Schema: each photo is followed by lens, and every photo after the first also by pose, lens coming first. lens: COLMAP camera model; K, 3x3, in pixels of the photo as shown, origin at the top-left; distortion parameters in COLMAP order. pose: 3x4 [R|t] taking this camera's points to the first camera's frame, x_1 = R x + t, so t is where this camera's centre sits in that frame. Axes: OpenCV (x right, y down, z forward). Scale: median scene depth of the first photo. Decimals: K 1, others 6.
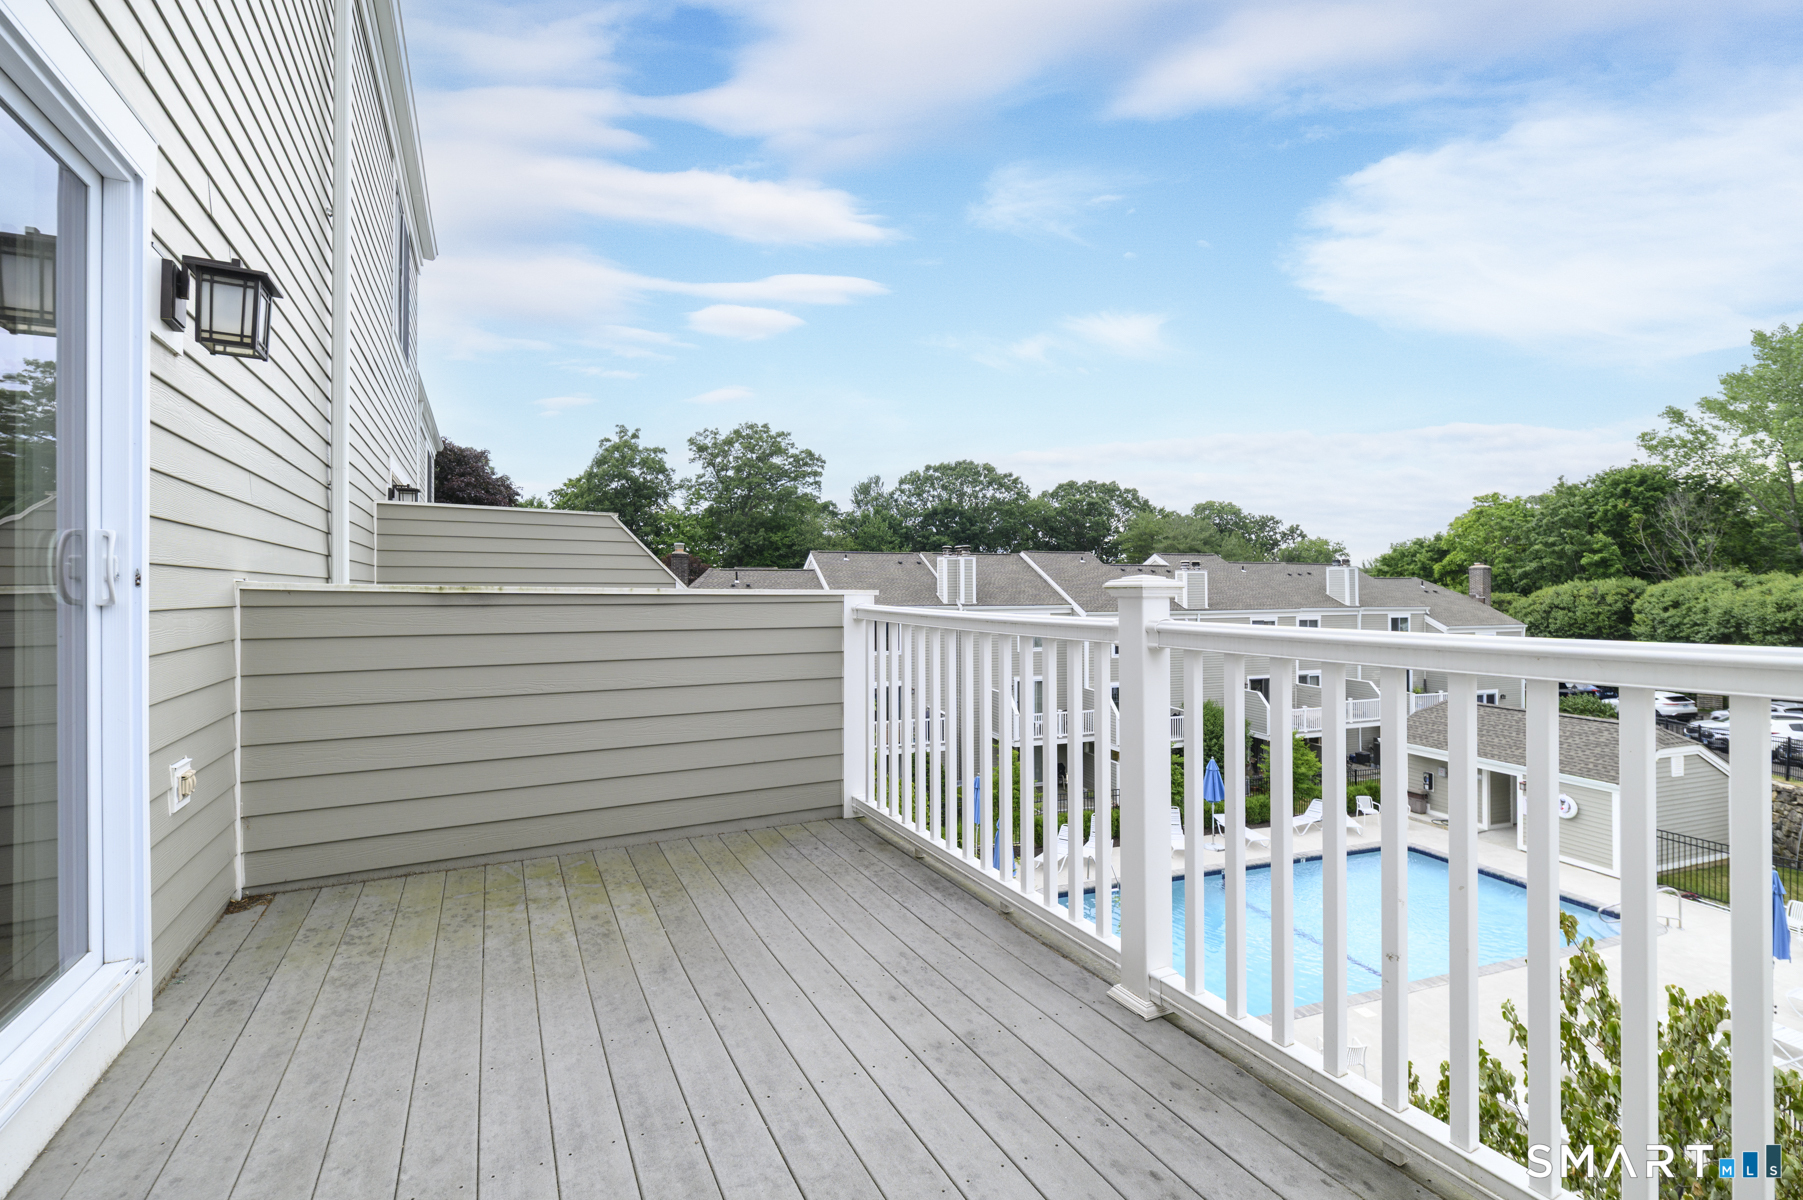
lens RADIAL K [[791.3, 0, 895.4], [0, 791.3, 591.9], [0, 0, 1]] dist [0.000832, -0.000306]
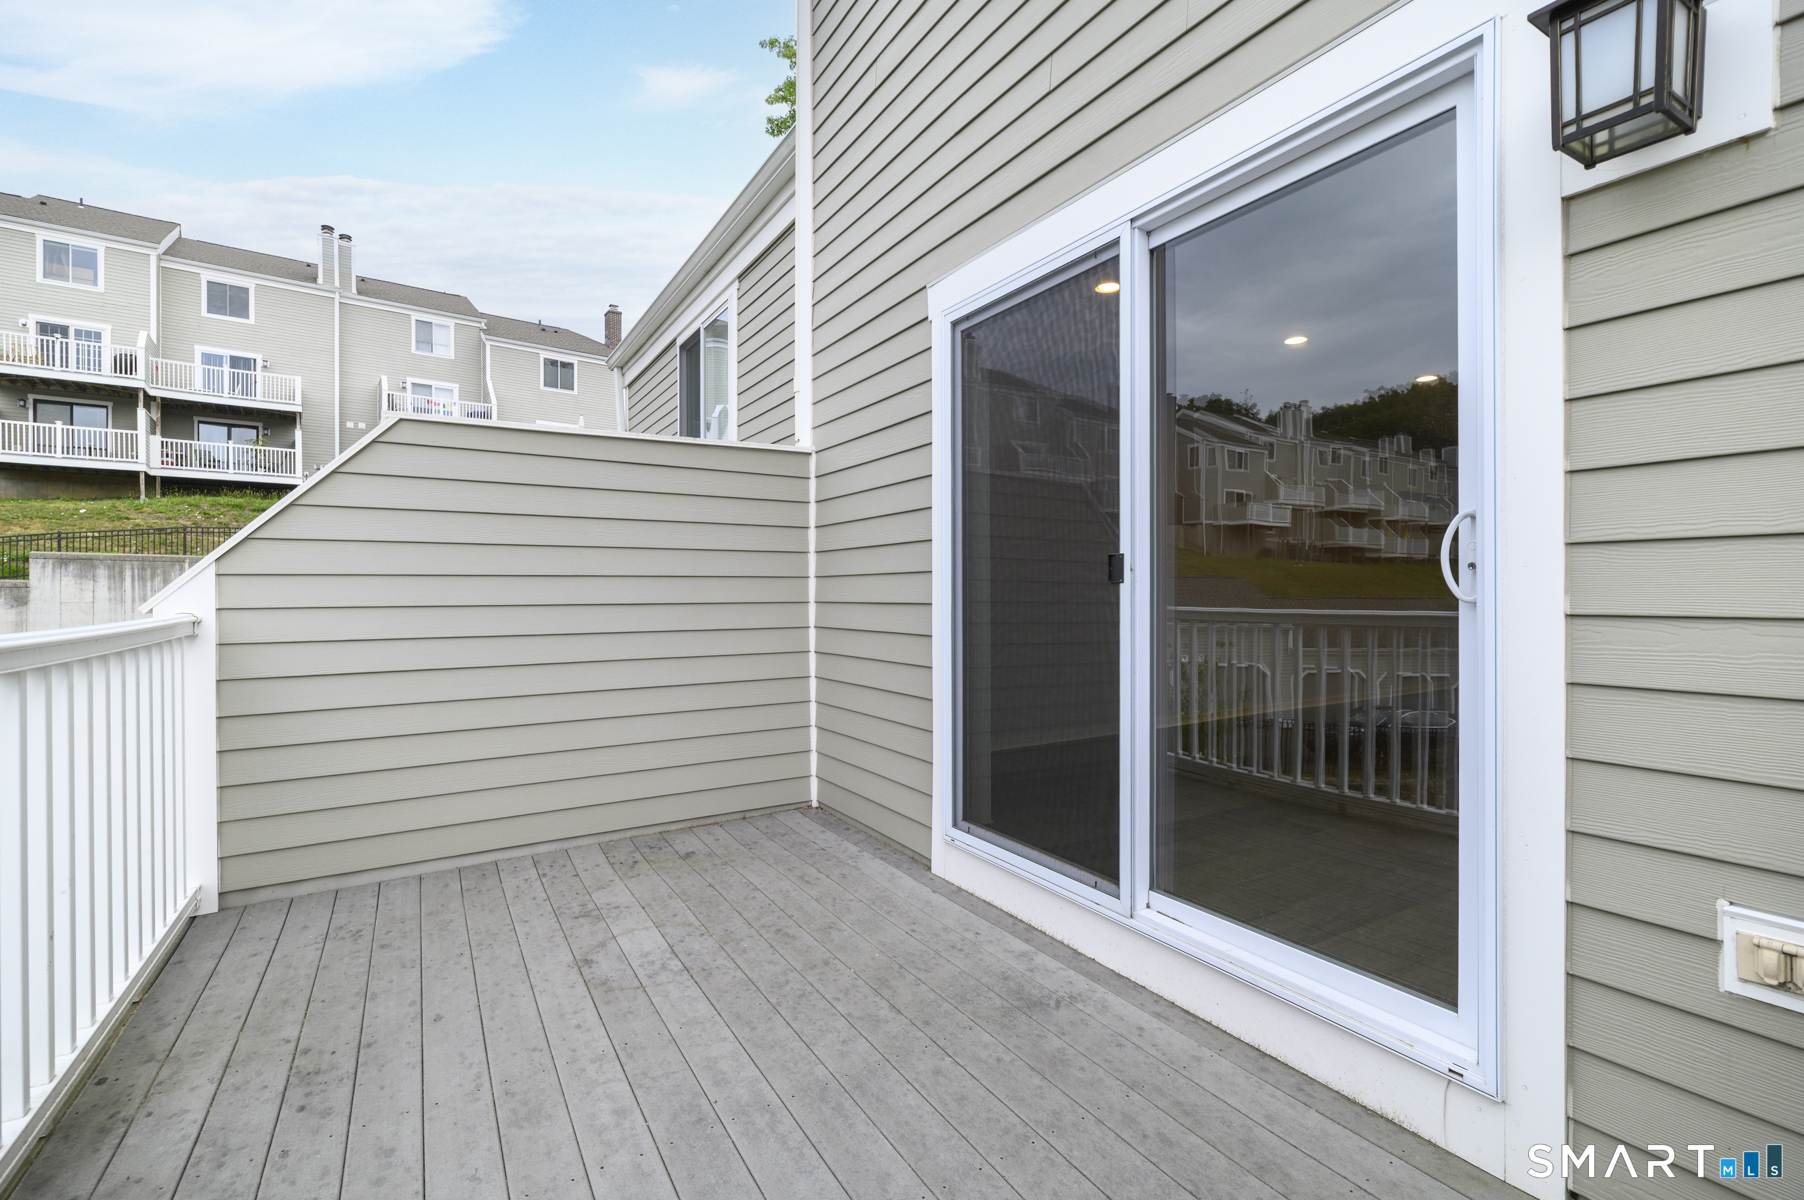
lens RADIAL K [[791.7, 0, 895.9], [0, 791.7, 591.9], [0, 0, 1]] dist [0.000832, -0.000306]
pose [[-0.997457, 0.004010, -0.071162, -0.419284], [0.003875, 0.999990, 0.002031, 0.000361], [0.071170, 0.001750, -0.997463, 2.079778]]
